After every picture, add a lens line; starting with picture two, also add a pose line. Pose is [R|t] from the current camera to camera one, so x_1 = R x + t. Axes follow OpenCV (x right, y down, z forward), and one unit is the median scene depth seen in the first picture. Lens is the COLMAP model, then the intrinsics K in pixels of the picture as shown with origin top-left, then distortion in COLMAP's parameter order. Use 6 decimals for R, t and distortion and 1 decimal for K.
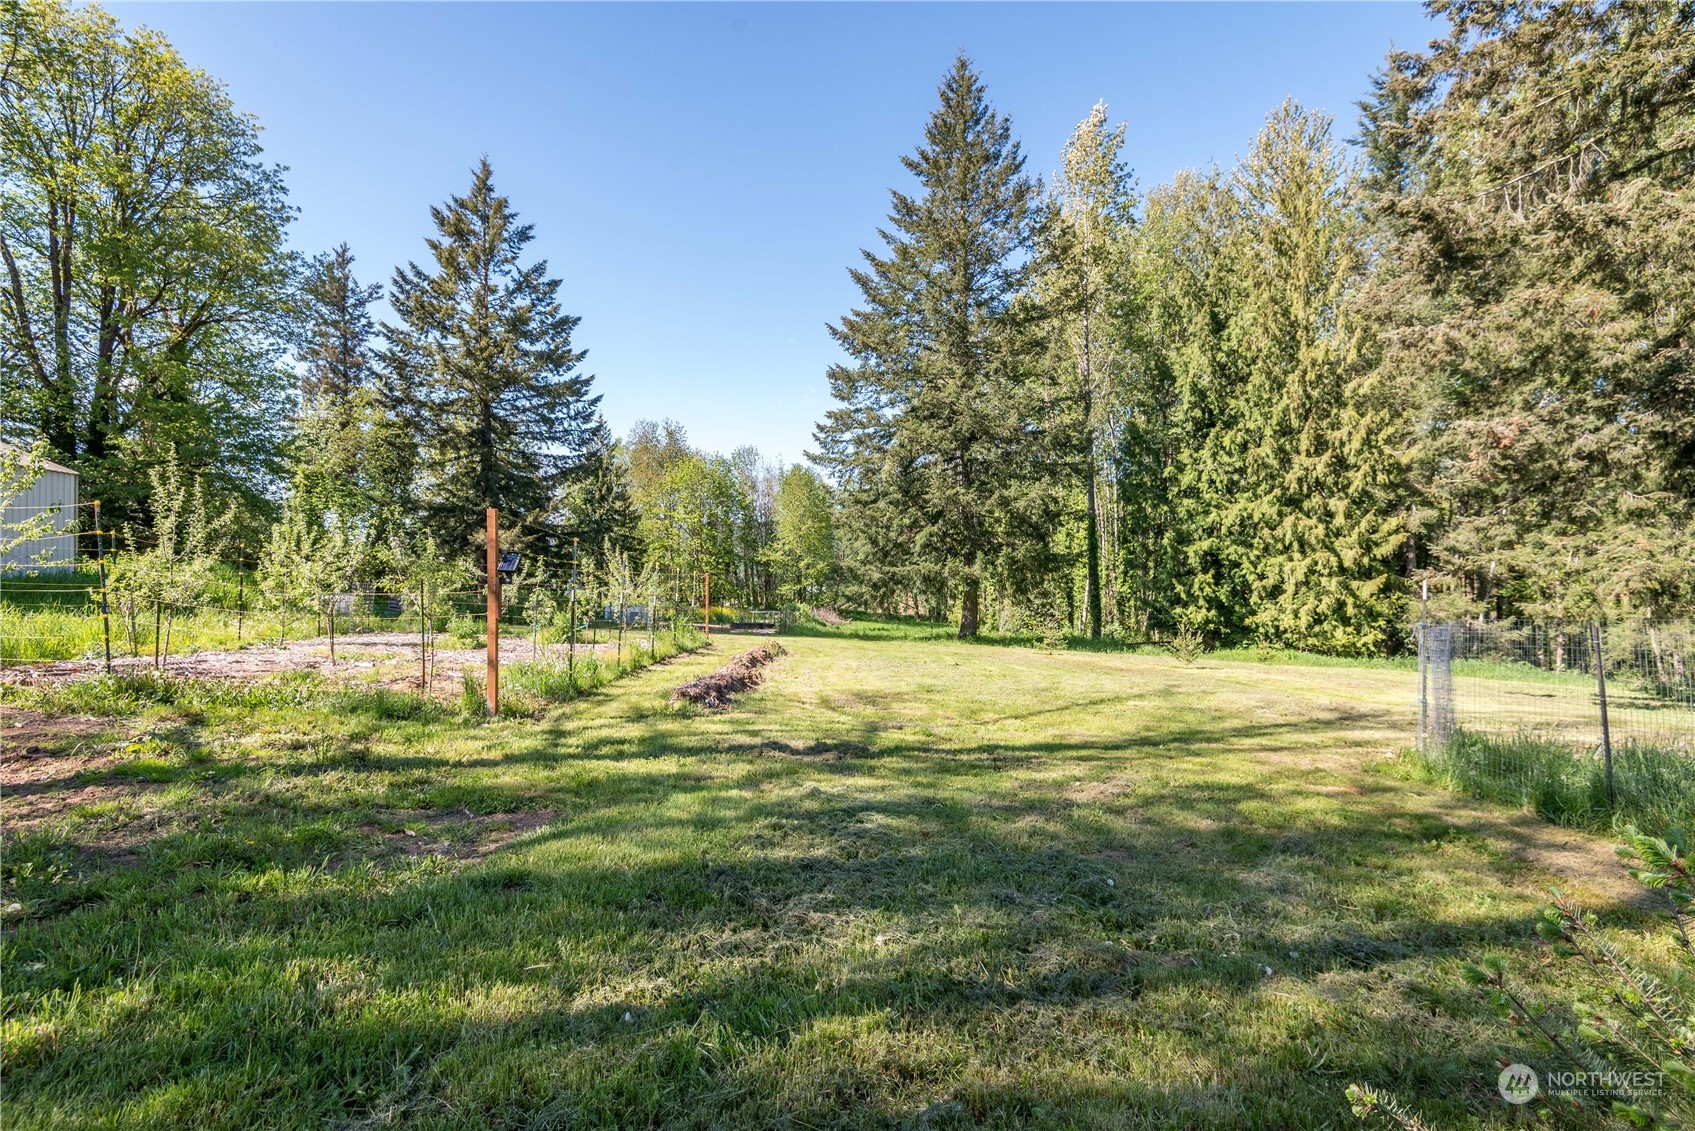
lens RADIAL K [[780.5, 0, 820.1], [0, 780.5, 548.4], [0, 0, 1]] dist [-0.014733, 0.002268]
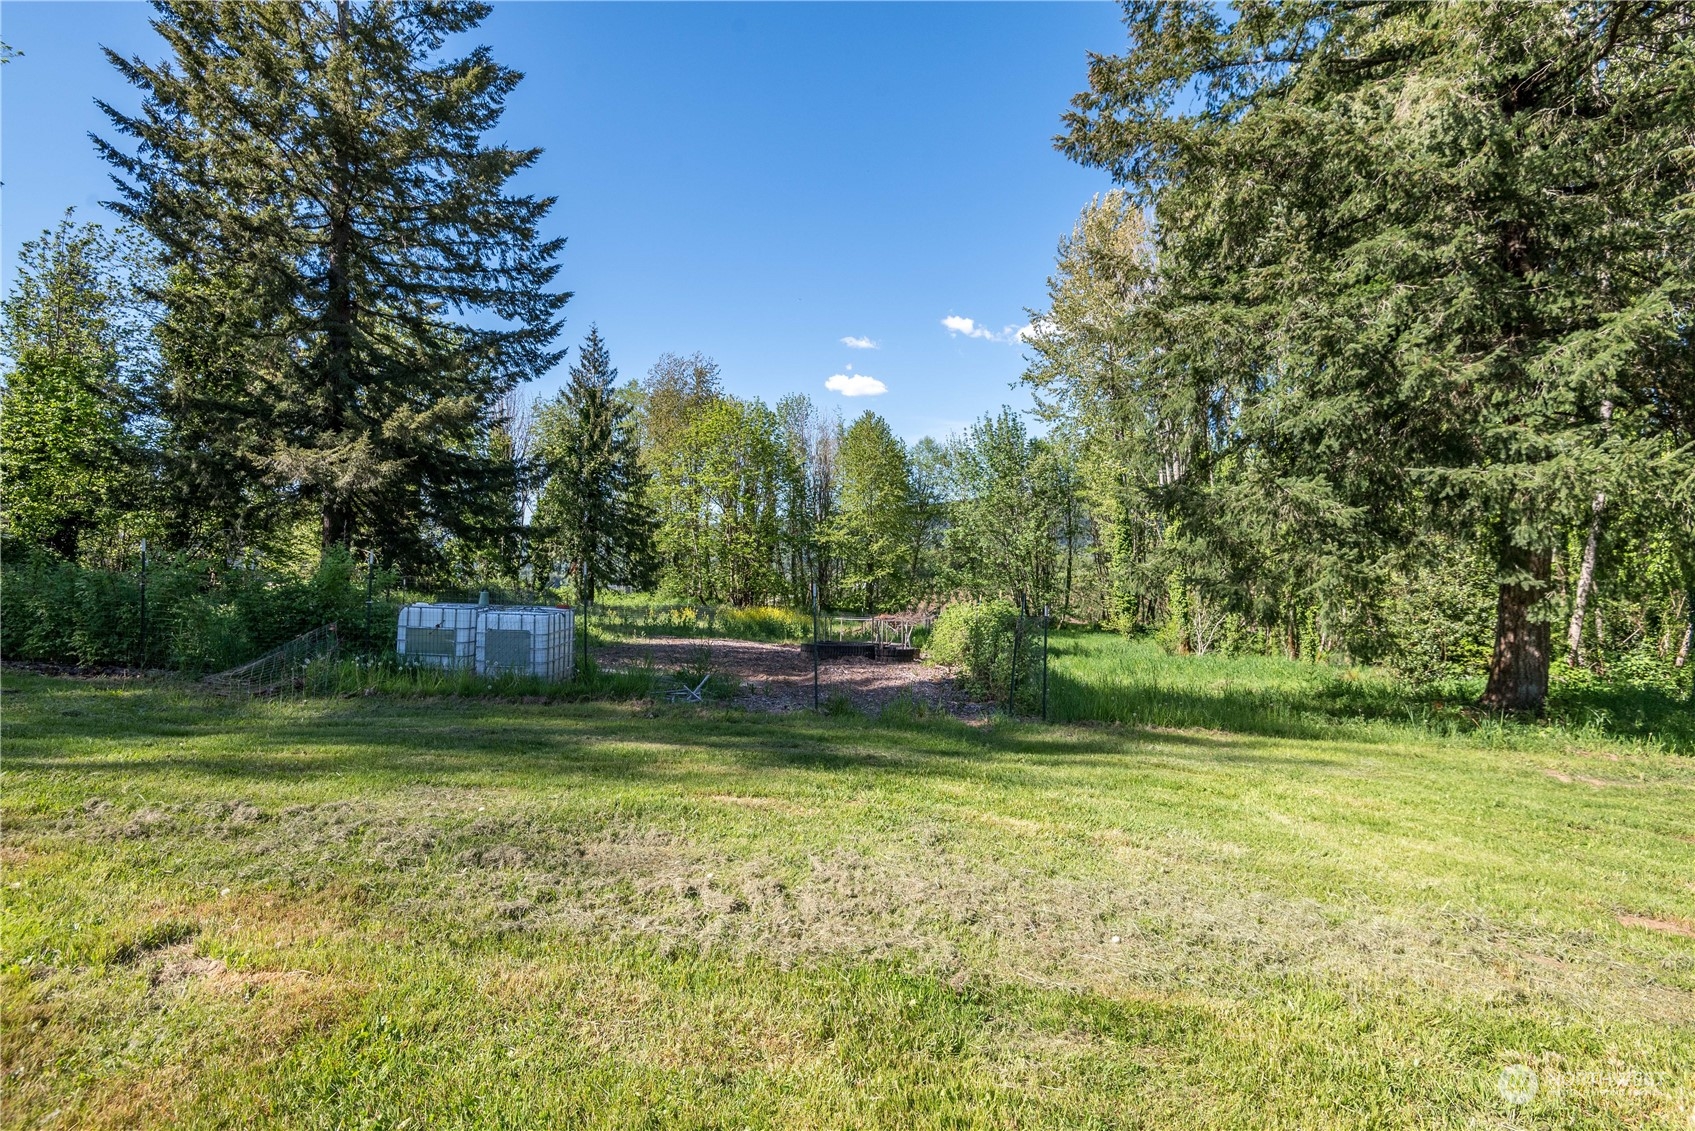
lens RADIAL K [[780.5, 0, 841.2], [0, 780.5, 559.5], [0, 0, 1]] dist [-0.014733, 0.002268]
pose [[0.999801, 0.009555, -0.017524, -0.072484], [-0.009287, 0.999839, 0.015321, 0.036442], [0.017668, -0.015156, 0.999729, 0.484694]]
